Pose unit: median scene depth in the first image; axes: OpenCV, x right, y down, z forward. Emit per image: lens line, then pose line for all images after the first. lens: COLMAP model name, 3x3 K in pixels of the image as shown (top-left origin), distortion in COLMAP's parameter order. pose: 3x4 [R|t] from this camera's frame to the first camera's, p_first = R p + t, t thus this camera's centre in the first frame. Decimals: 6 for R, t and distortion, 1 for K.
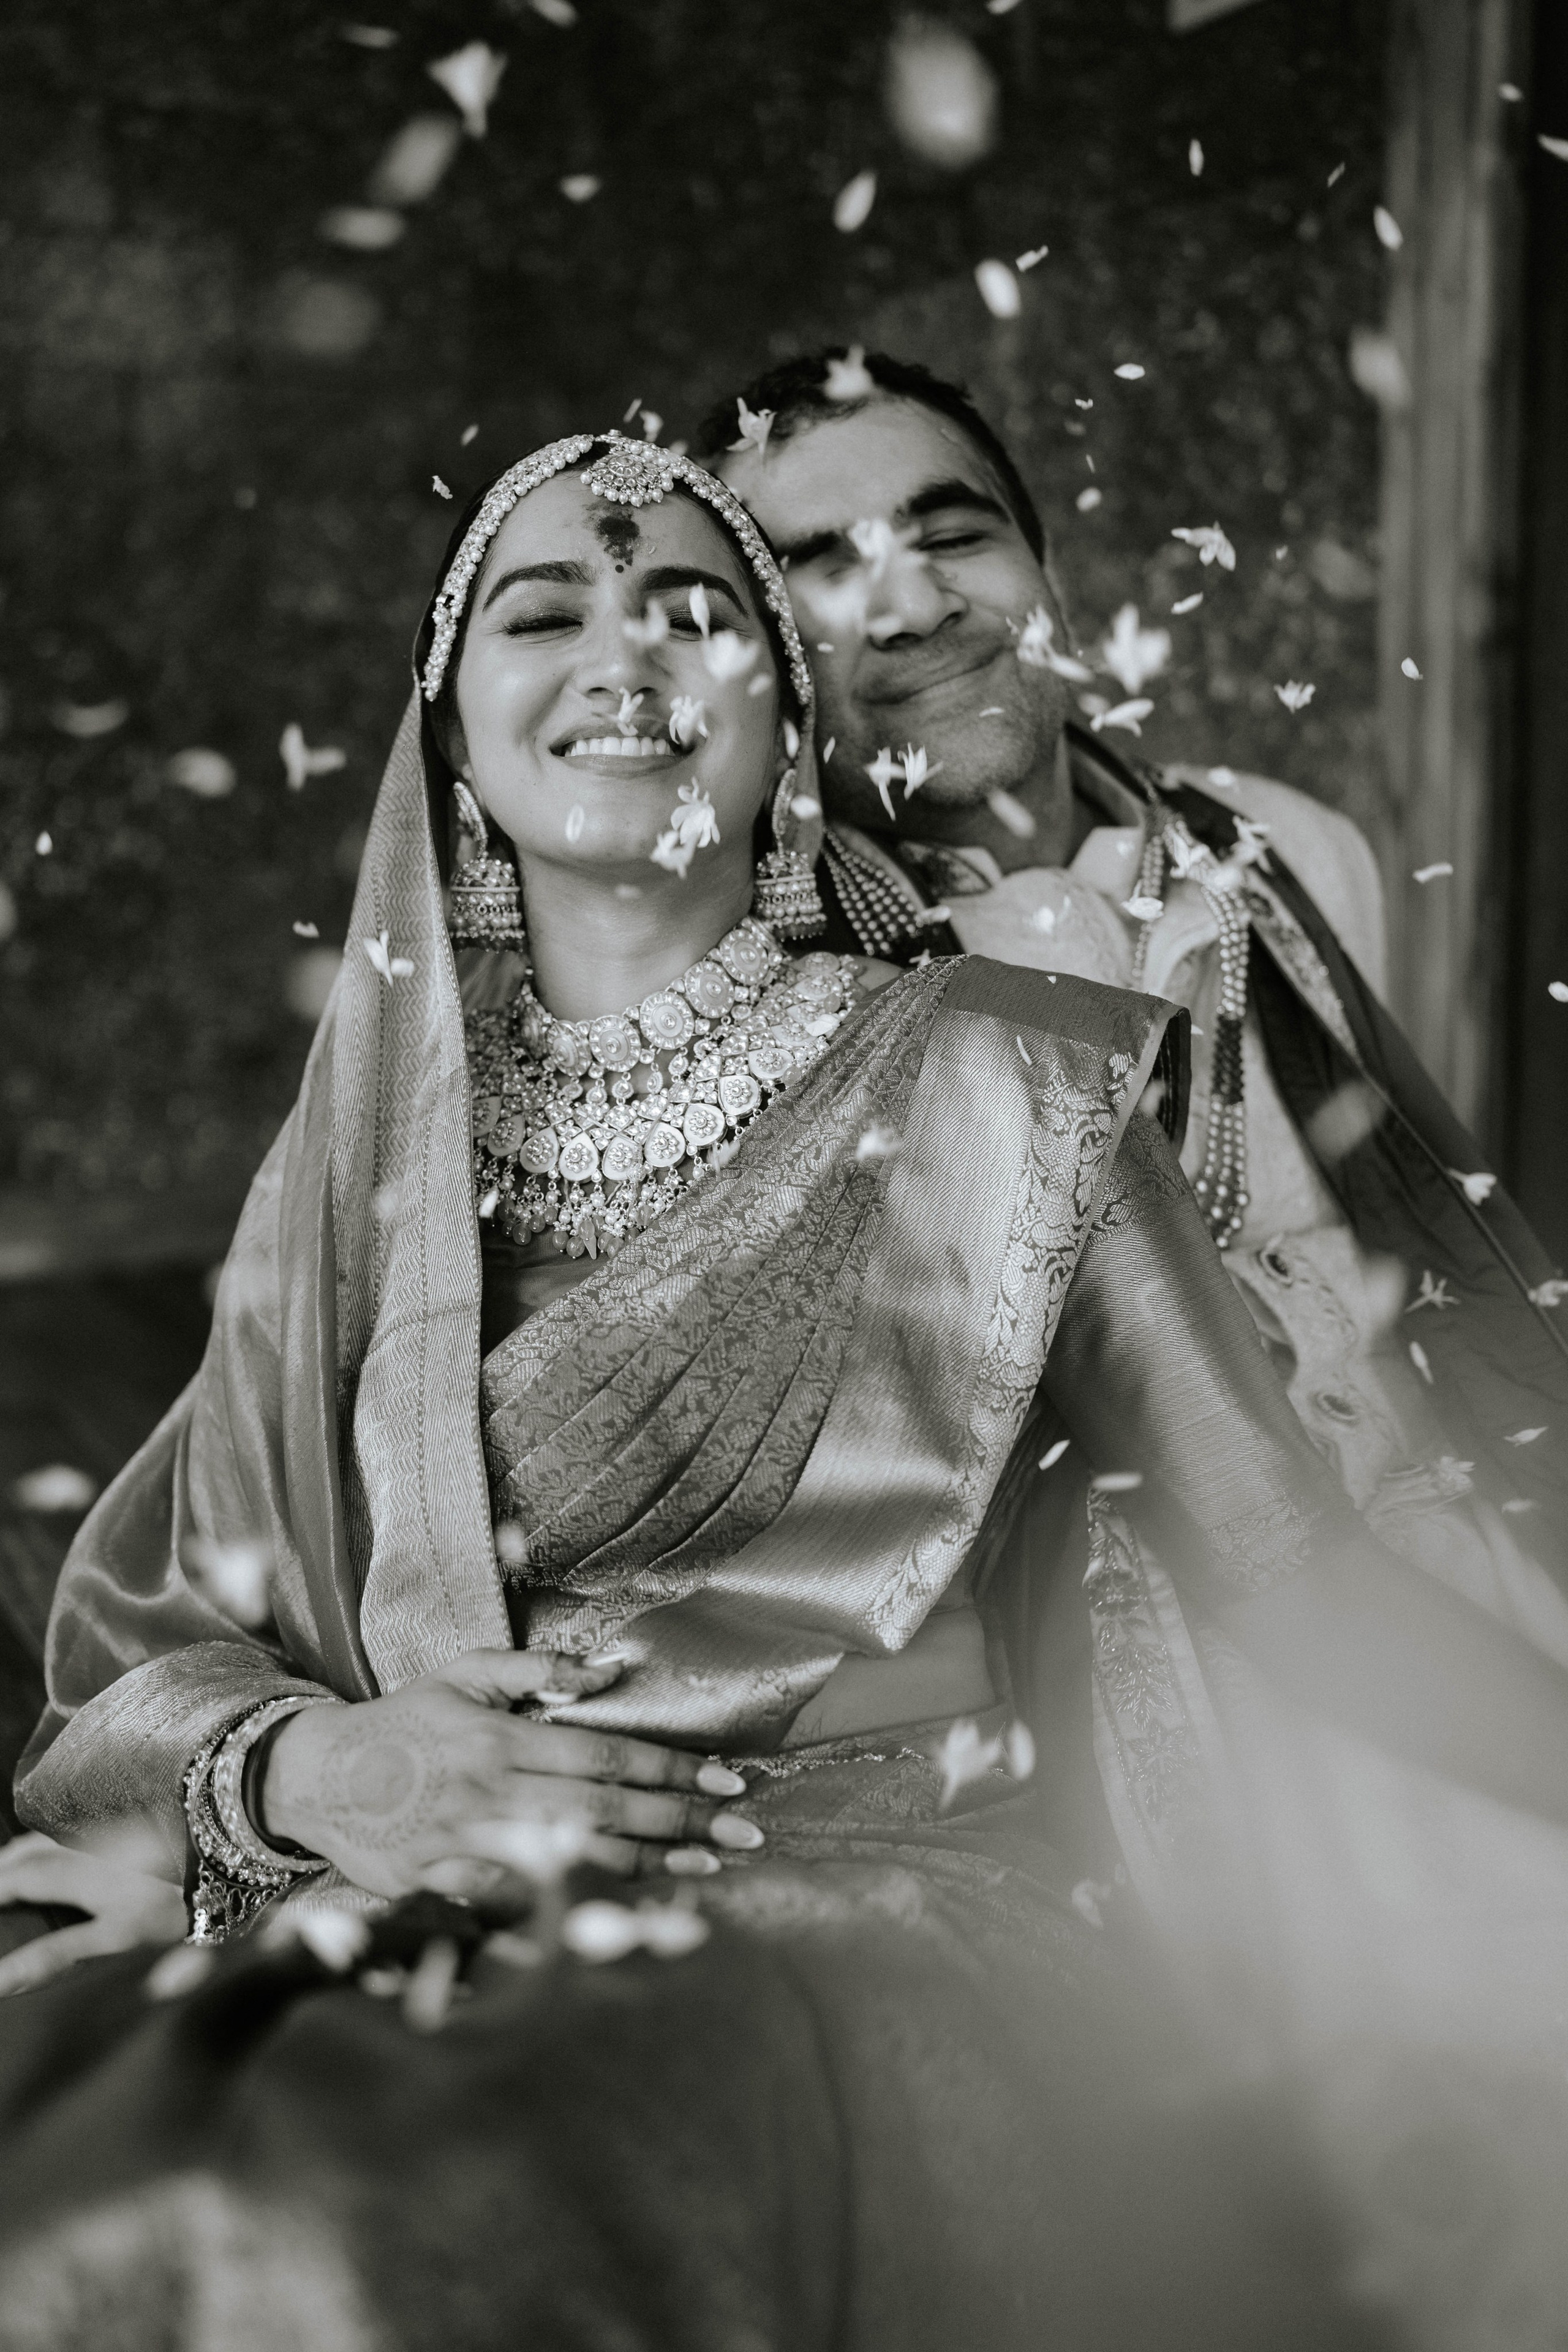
lens RADIAL K [[2297.5, 0, 784.0], [0, 2297.5, 1176.0], [0, 0, 1]] dist [-0.044186, 0.007149]
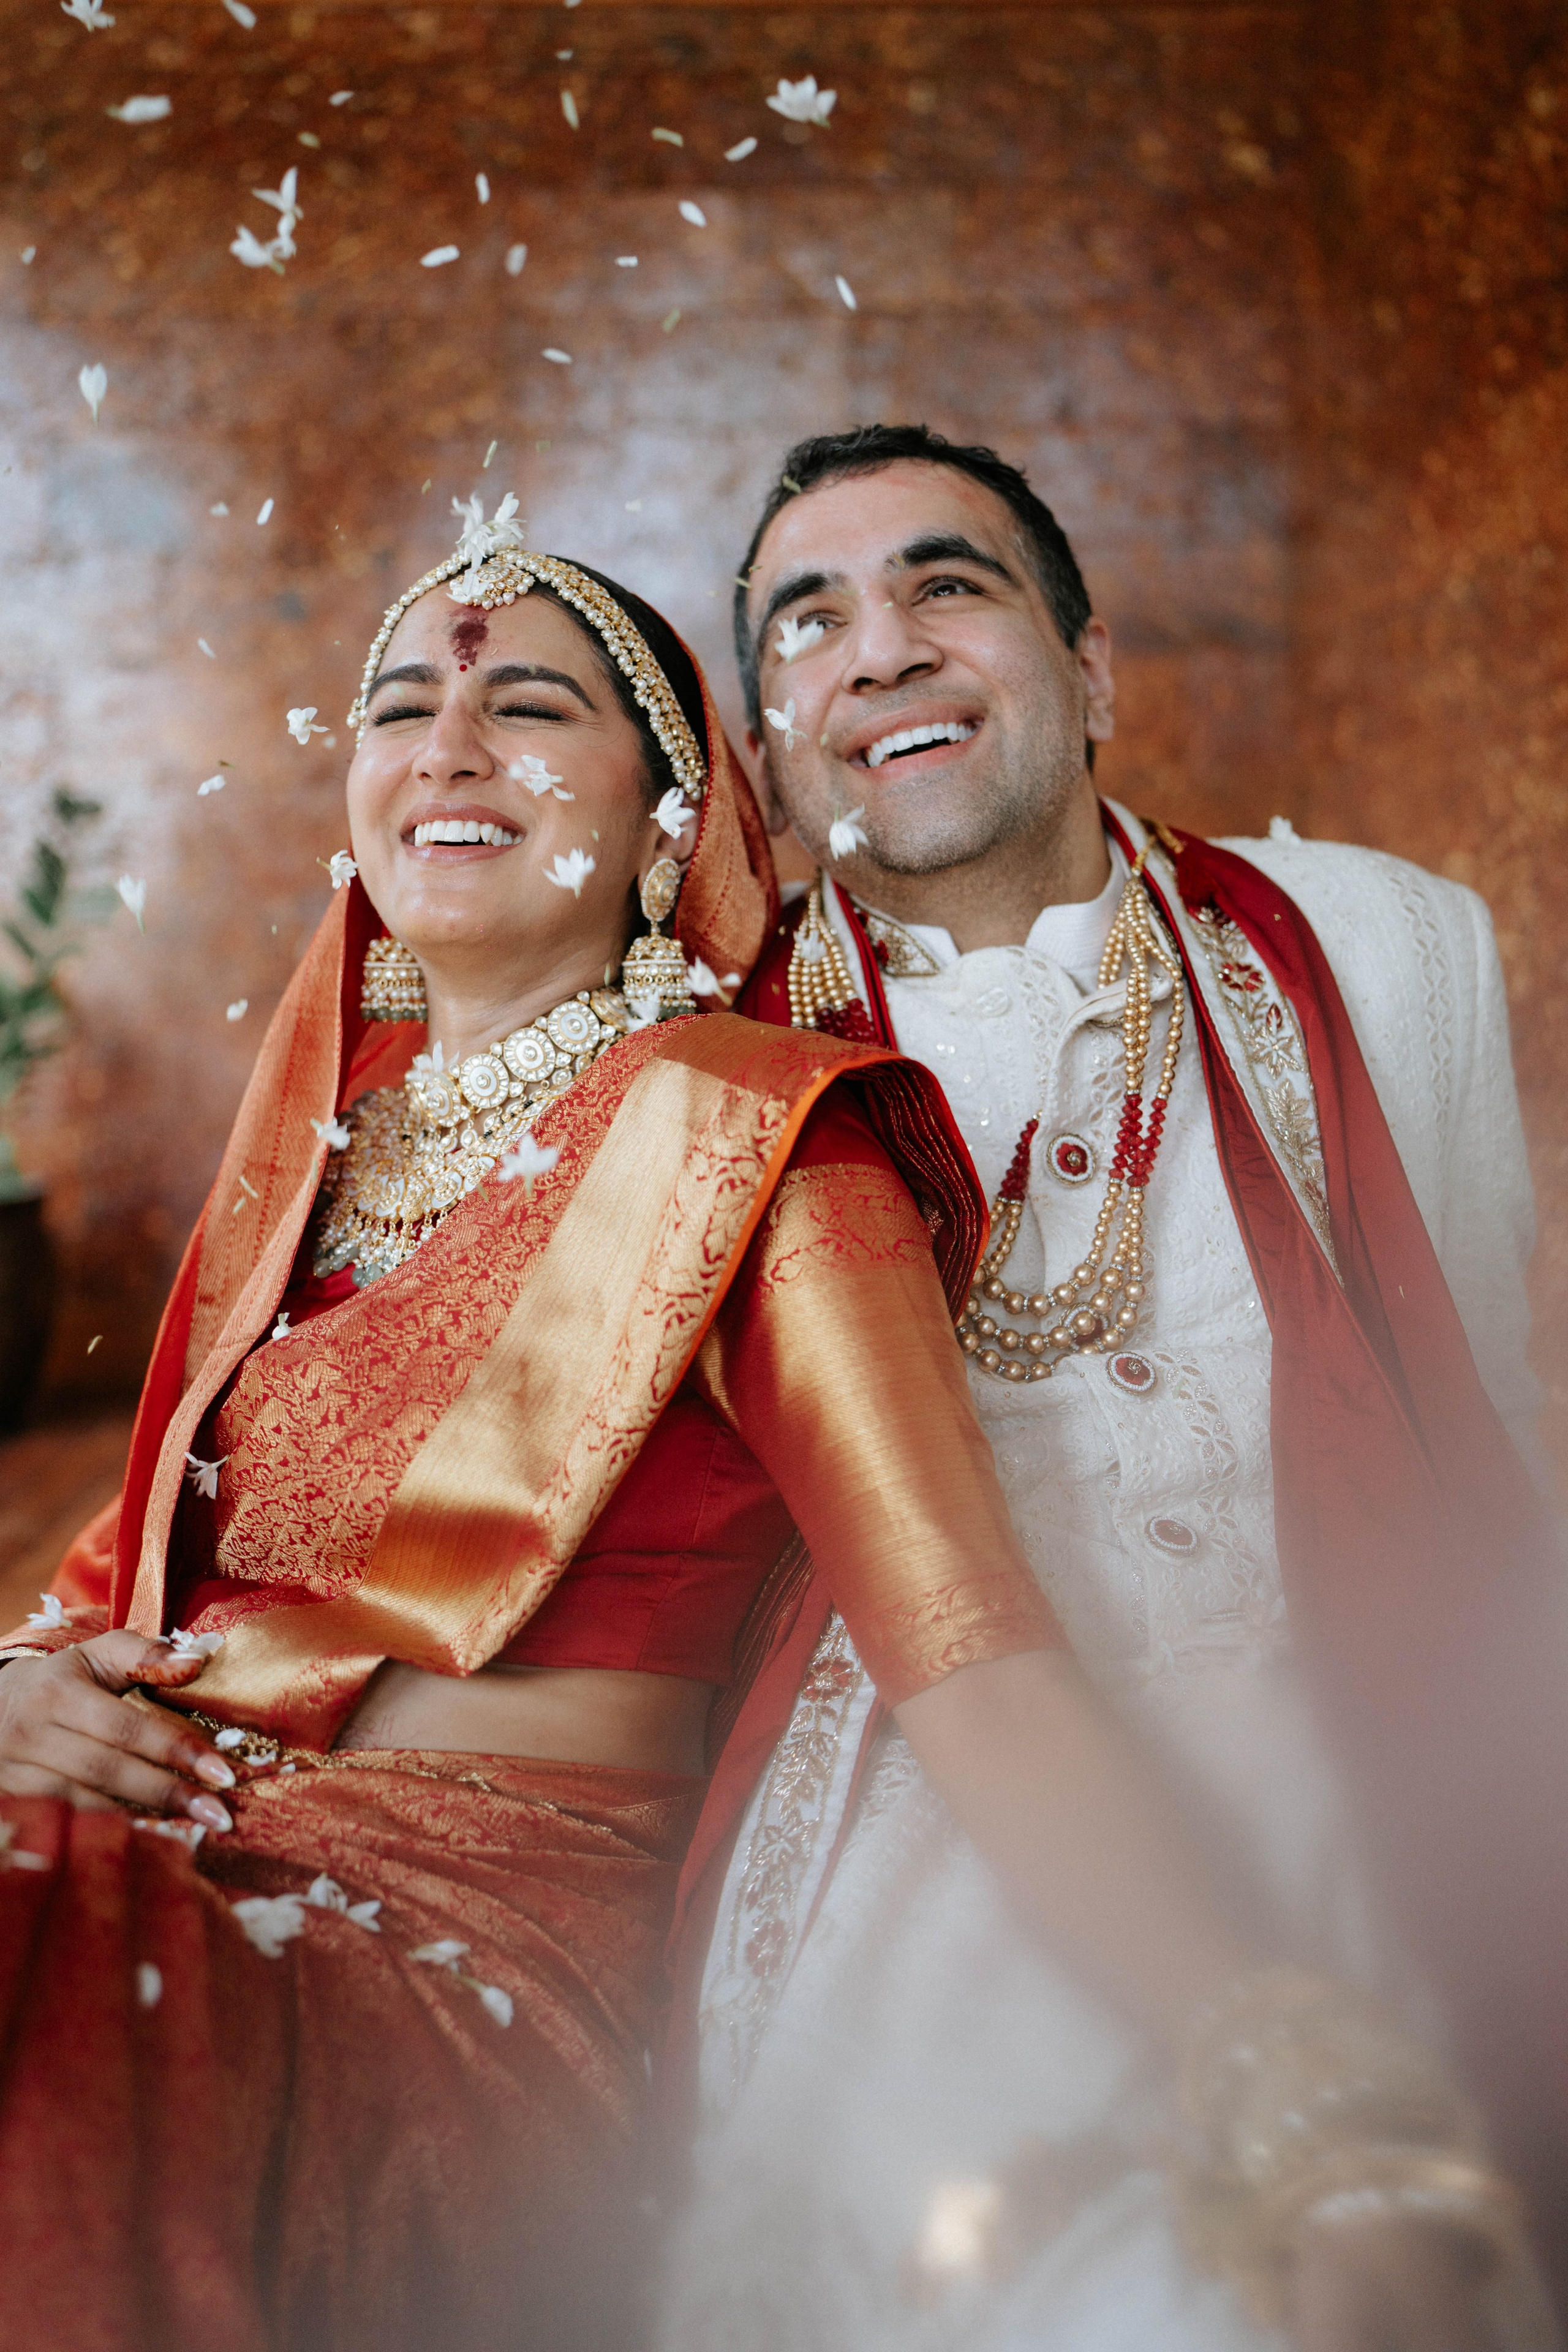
lens RADIAL K [[2297.5, 0, 784.0], [0, 2297.5, 1176.0], [0, 0, 1]] dist [-0.044186, 0.007149]
pose [[0.861648, 0.017786, -0.507194, 0.650809], [-0.069350, 0.994137, -0.082954, 0.059486], [0.502745, 0.106651, 0.857830, 0.168912]]
